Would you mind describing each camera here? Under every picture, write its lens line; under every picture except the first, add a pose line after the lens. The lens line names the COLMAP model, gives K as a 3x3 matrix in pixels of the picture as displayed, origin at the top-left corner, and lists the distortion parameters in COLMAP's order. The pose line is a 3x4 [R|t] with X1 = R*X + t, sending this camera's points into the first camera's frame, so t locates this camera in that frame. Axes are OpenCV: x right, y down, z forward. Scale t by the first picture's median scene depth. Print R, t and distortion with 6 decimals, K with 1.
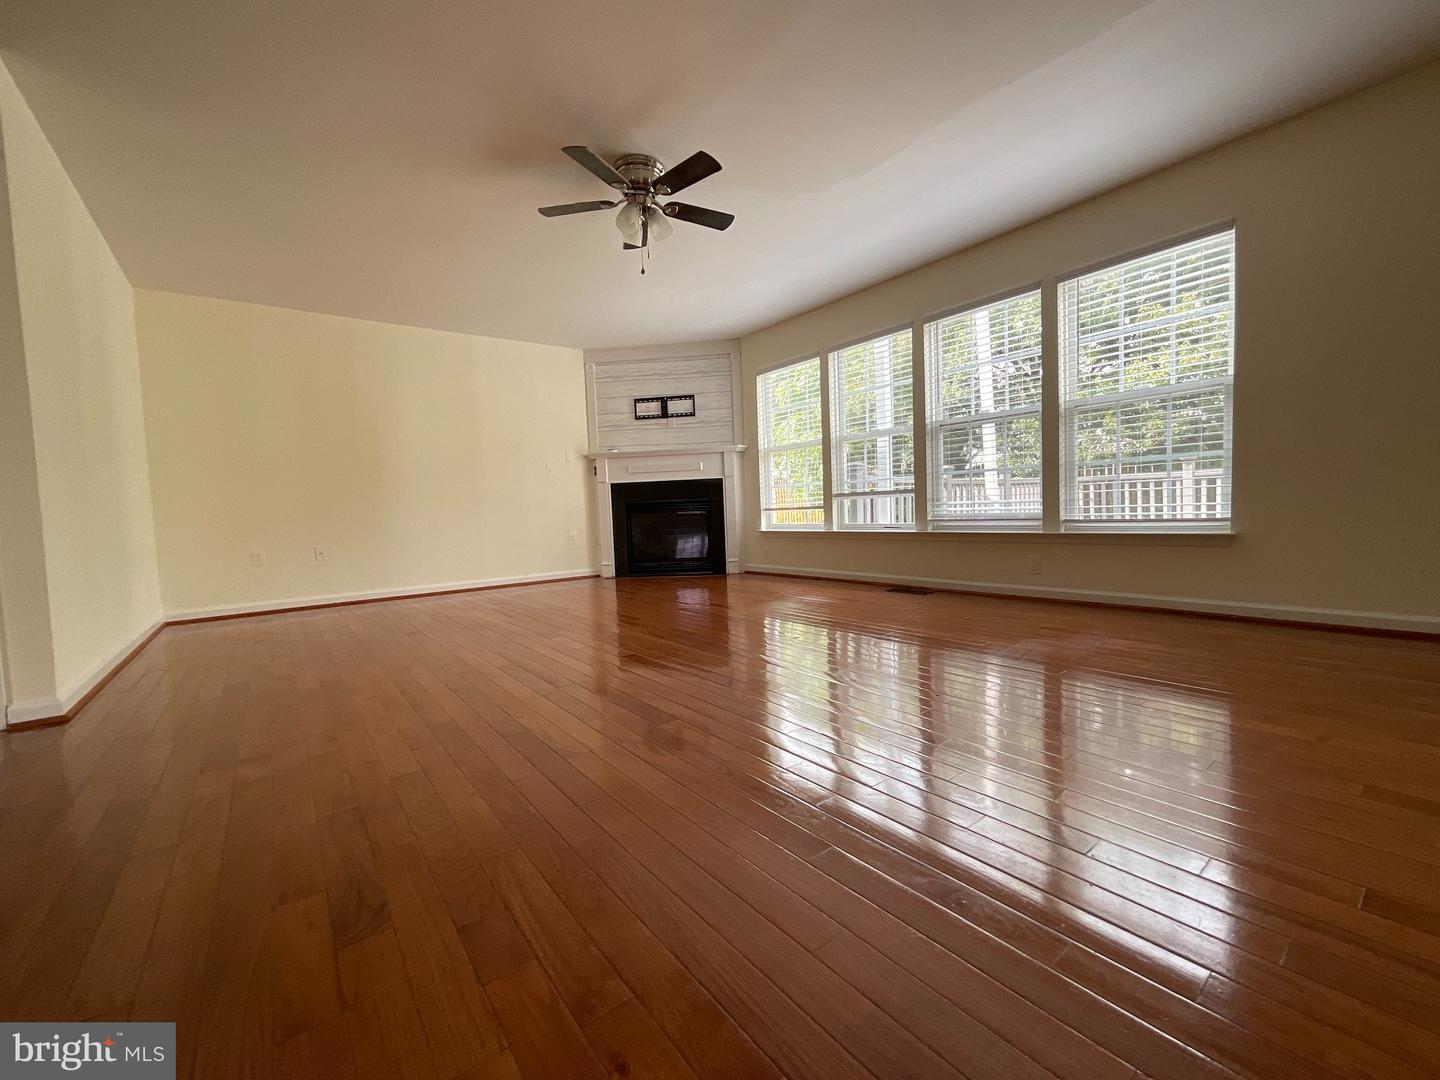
lens RADIAL K [[584.4, 0, 722.6], [0, 584.4, 546.2], [0, 0, 1]] dist [0.001756, -0.000156]
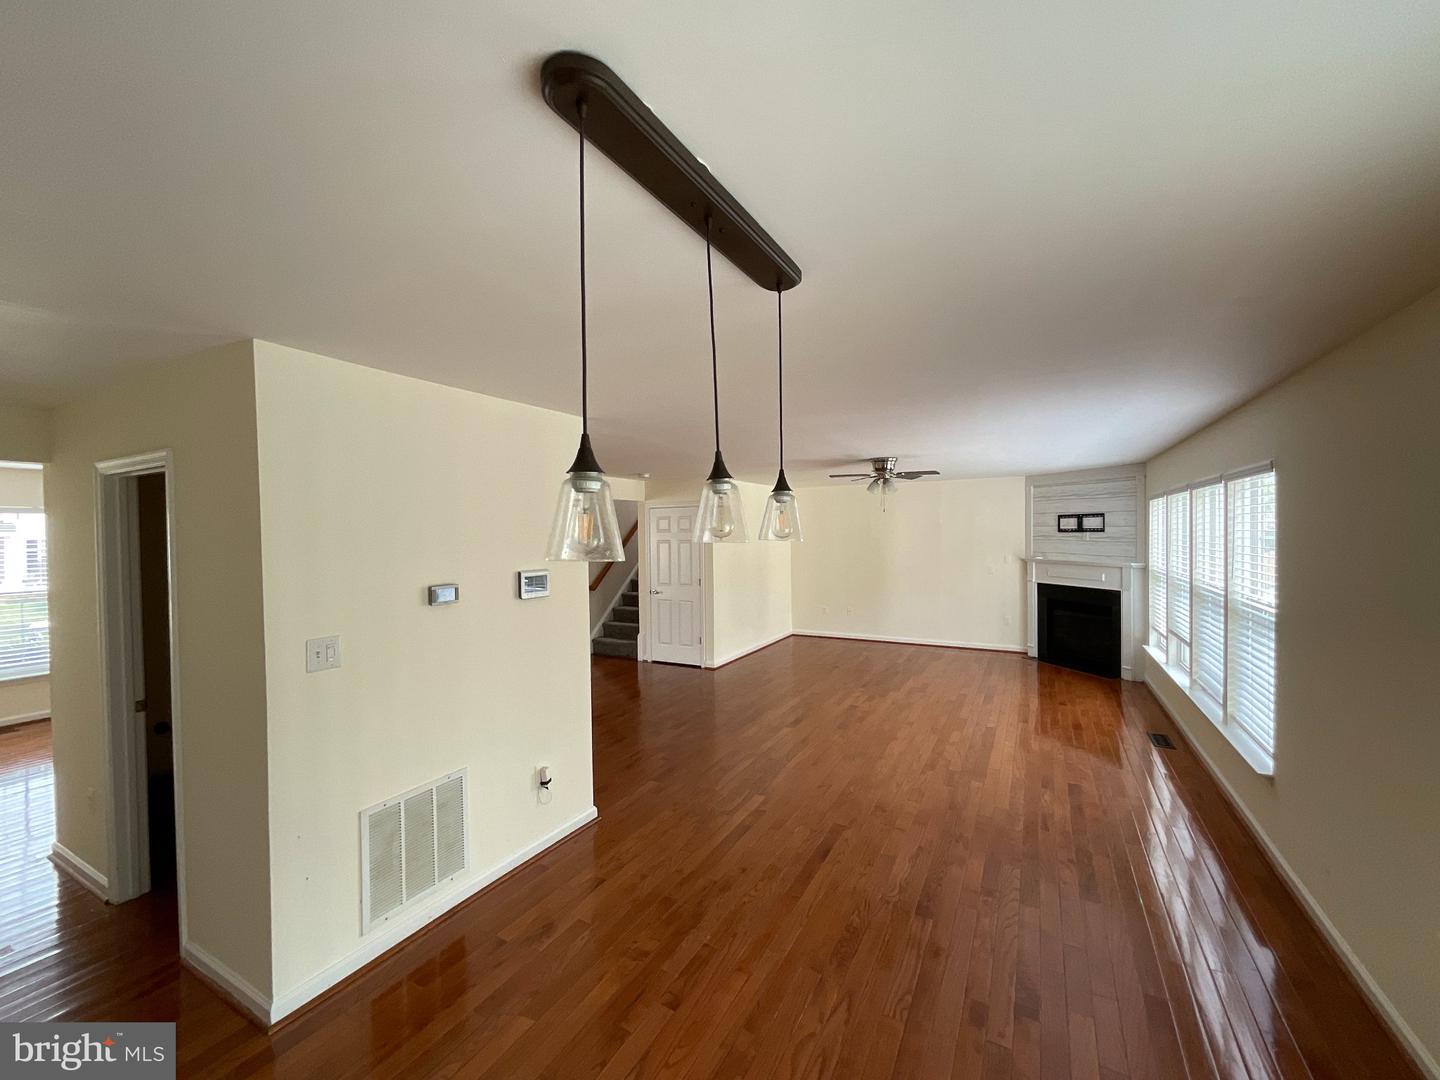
lens RADIAL K [[584.4, 0, 721.4], [0, 584.4, 540.1], [0, 0, 1]] dist [0.001756, -0.000156]
pose [[0.399494, 0.047847, -0.915487, 0.682501], [-0.062823, 0.997718, 0.024731, -0.187195], [0.914581, 0.047634, 0.401588, -0.120411]]
